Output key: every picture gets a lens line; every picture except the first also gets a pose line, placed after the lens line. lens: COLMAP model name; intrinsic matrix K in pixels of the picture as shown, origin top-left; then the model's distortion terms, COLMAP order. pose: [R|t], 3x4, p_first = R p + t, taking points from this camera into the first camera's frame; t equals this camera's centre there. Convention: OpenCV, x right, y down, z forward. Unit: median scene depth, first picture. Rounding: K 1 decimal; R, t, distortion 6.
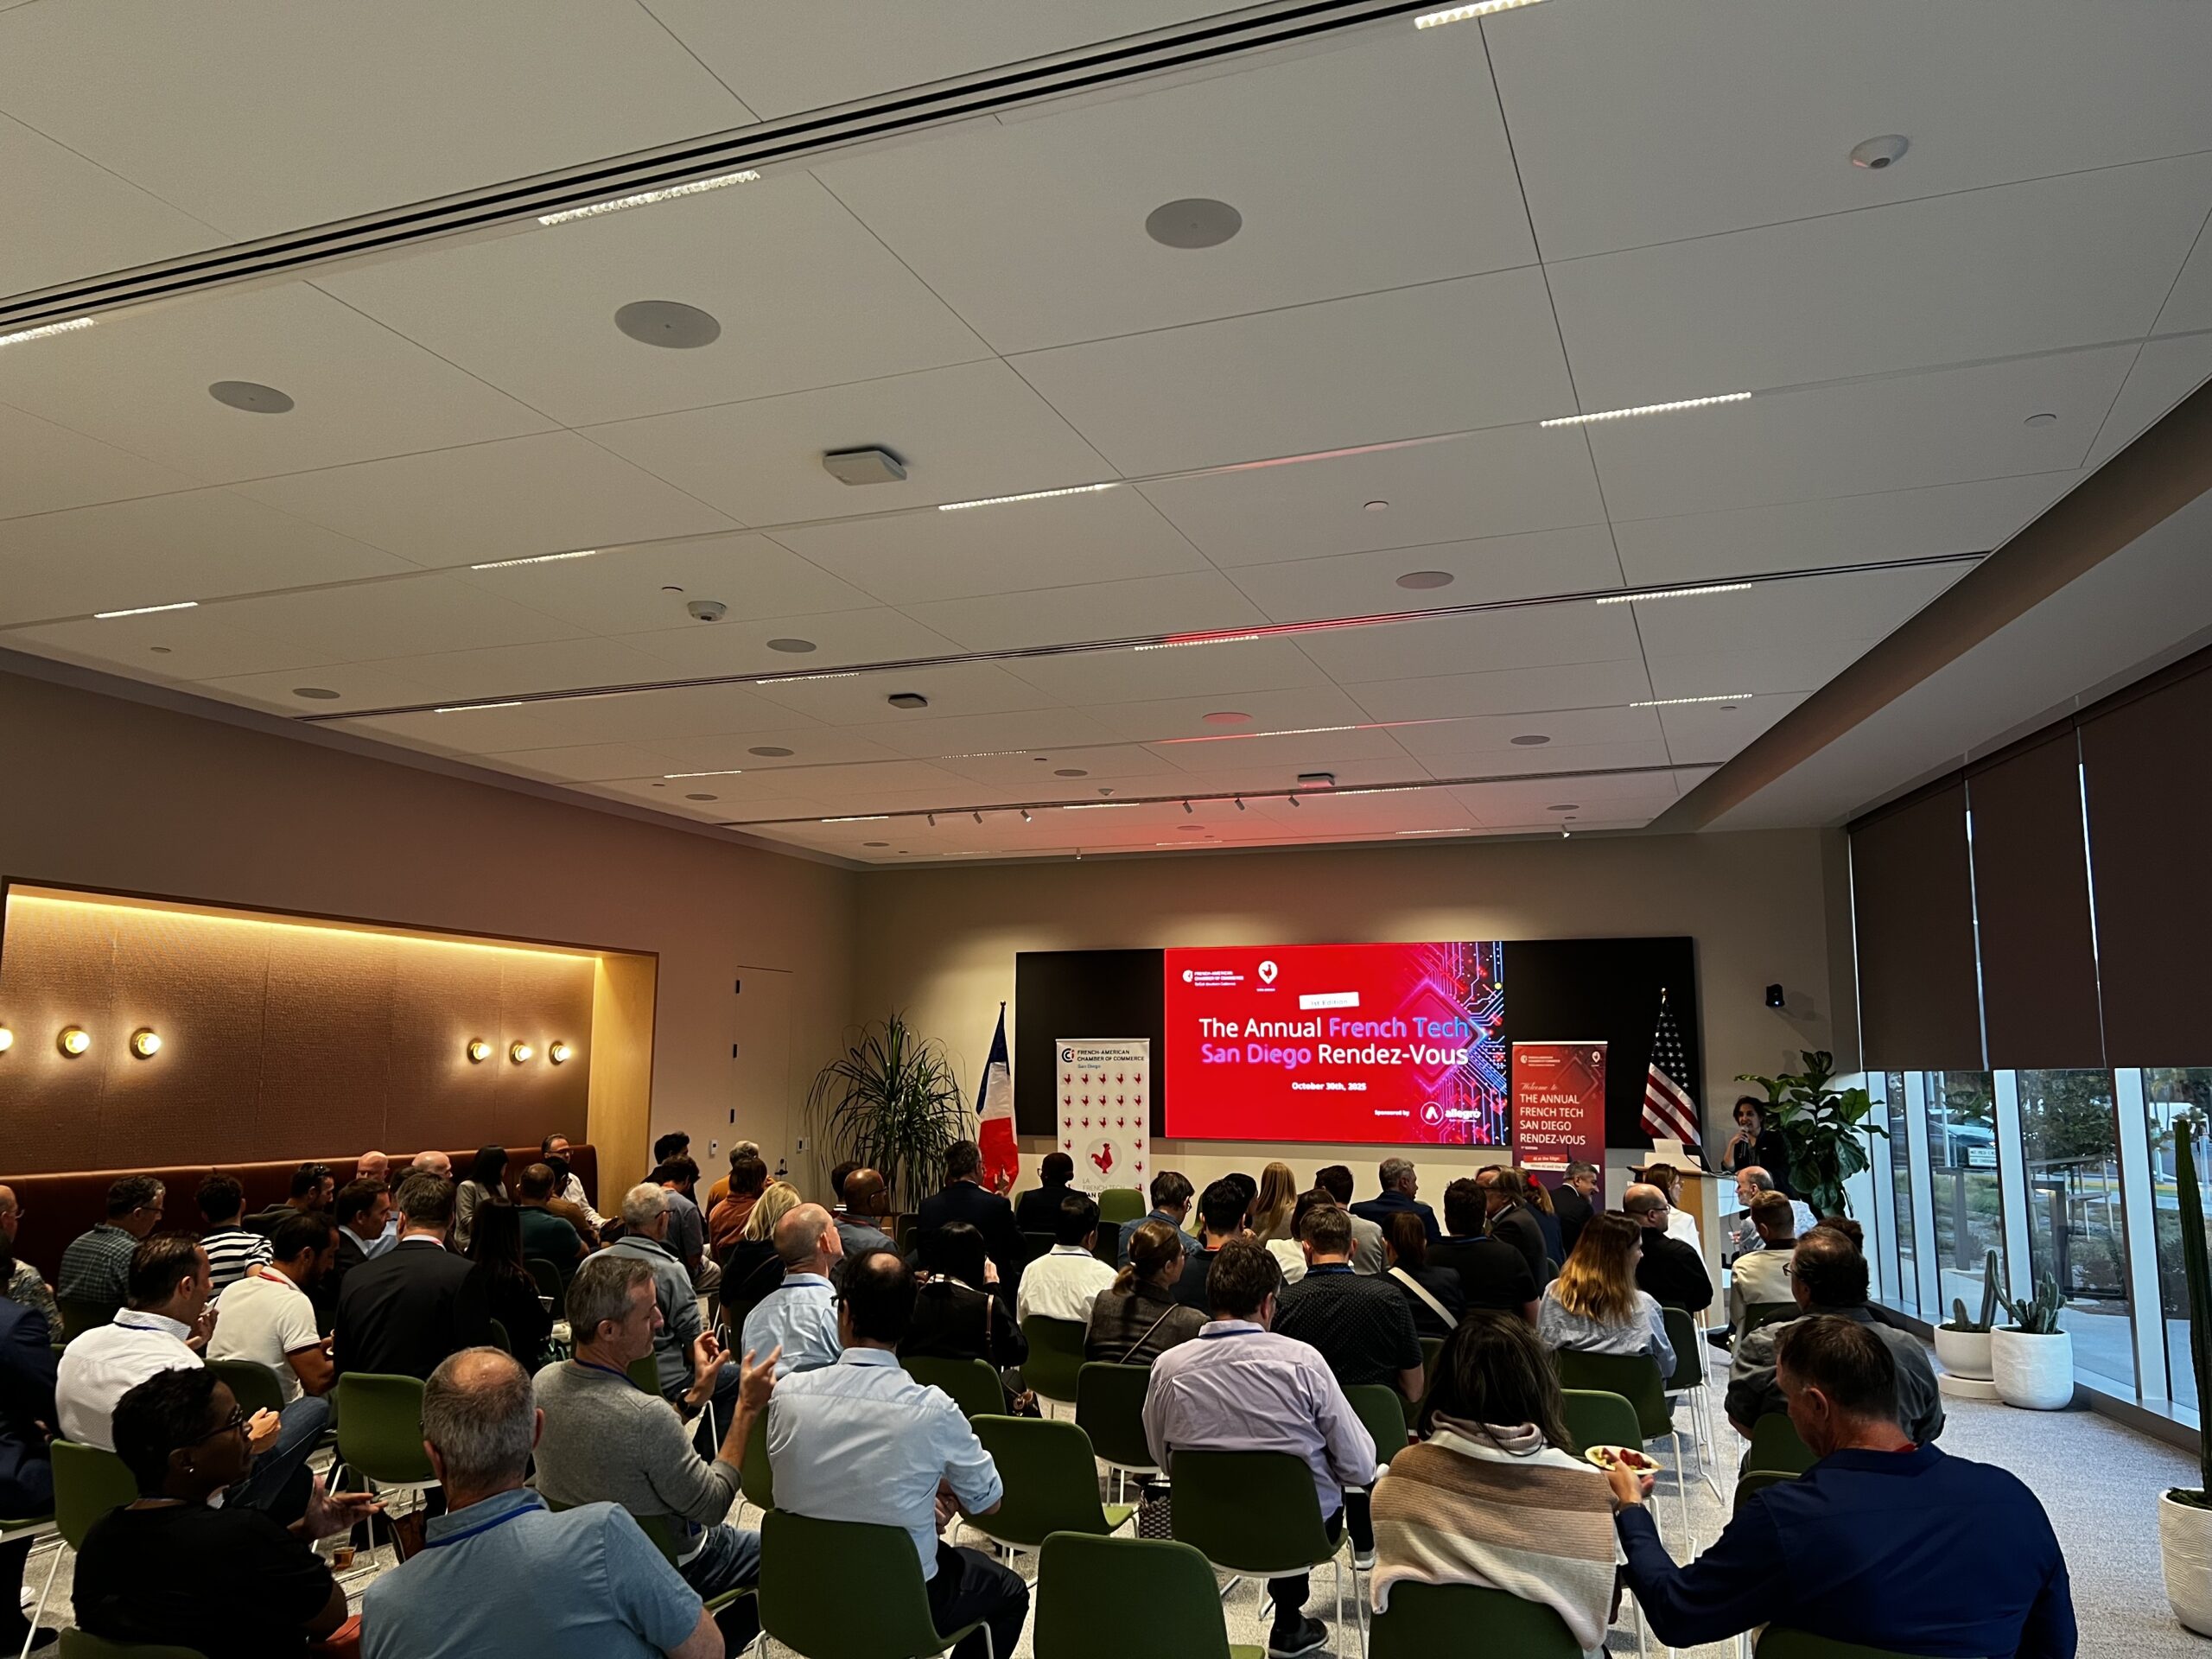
lens RADIAL K [[1650.2, 0, 1093.7], [0, 1650.2, 819.8], [0, 0, 1]] dist [0.127901, -0.235352]
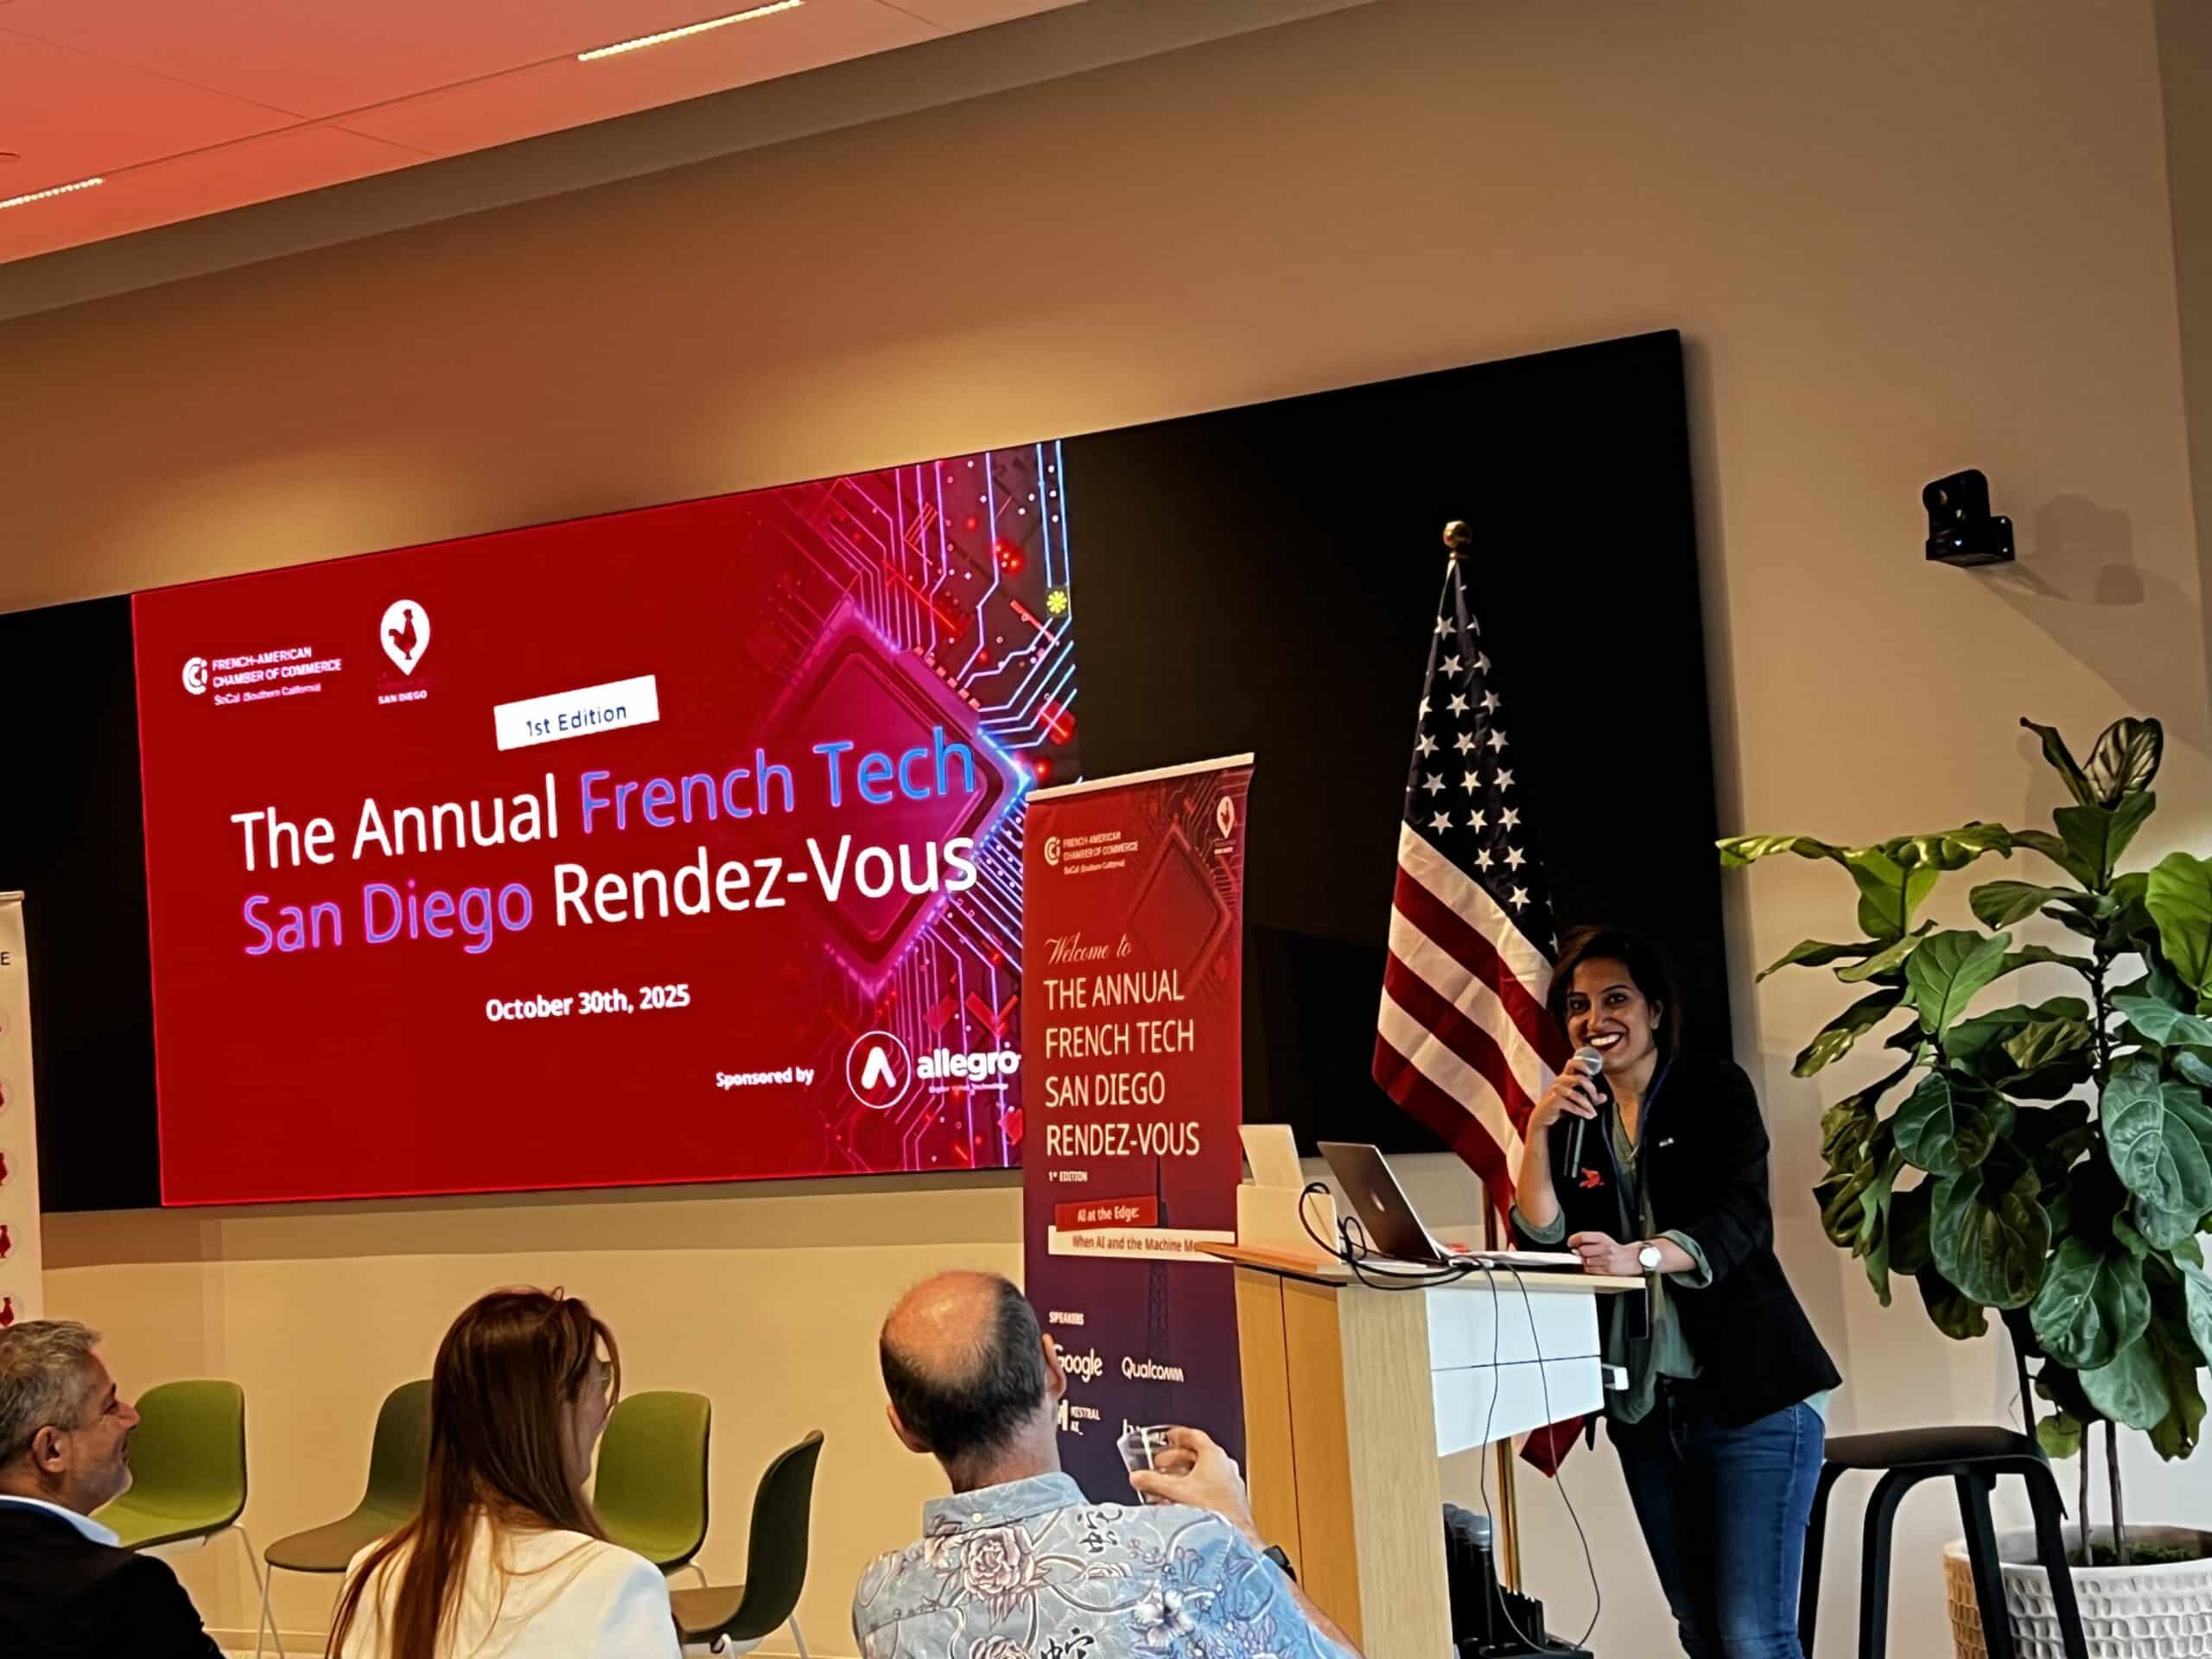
lens RADIAL K [[3222.1, 0, 1106.0], [0, 3222.1, 829.5], [0, 0, 1]] dist [0.161556, 0.000294]
pose [[0.985544, -0.076204, -0.151316, 0.323648], [0.090351, 0.991932, 0.088922, 0.088851], [0.143319, -0.101308, 0.984478, 0.459978]]
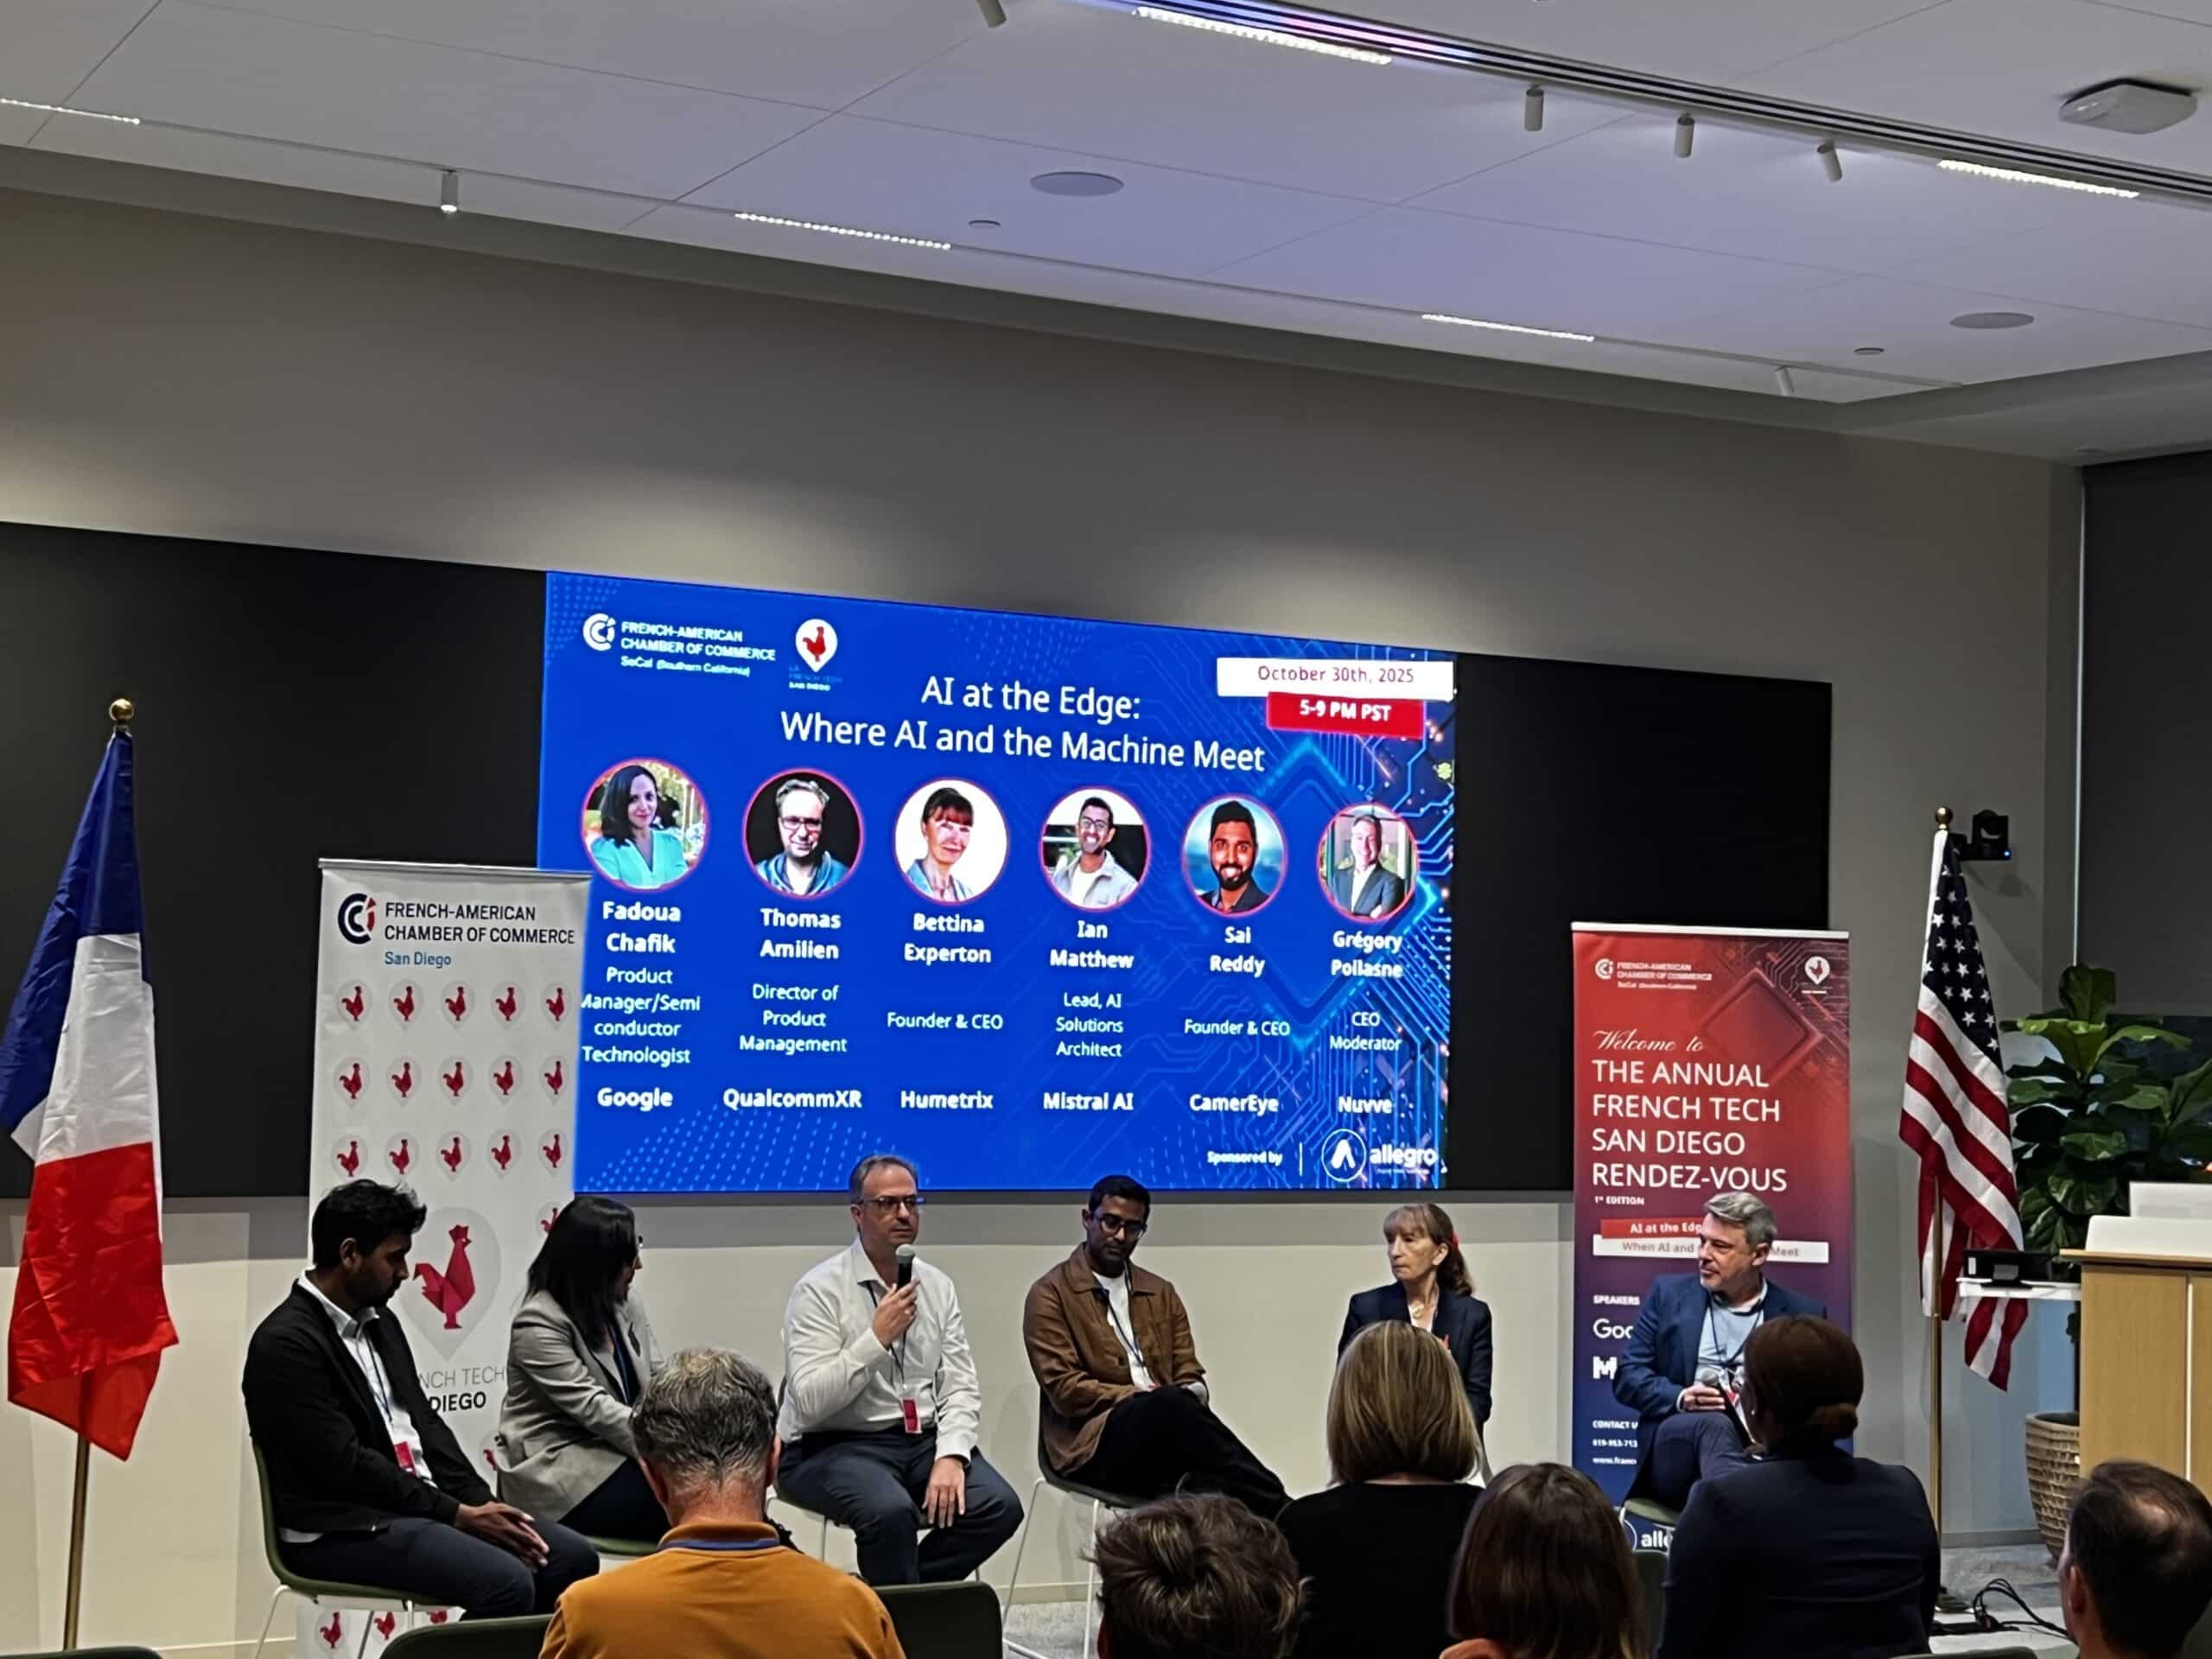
lens RADIAL K [[3374.9, 0, 1106.0], [0, 3374.9, 829.5], [0, 0, 1]] dist [0.143961, -0.131641]
pose [[0.649975, 0.050979, 0.758243, -0.374098], [-0.140790, 0.988554, 0.054223, 0.081232], [-0.746800, -0.141996, 0.649713, 0.553164]]
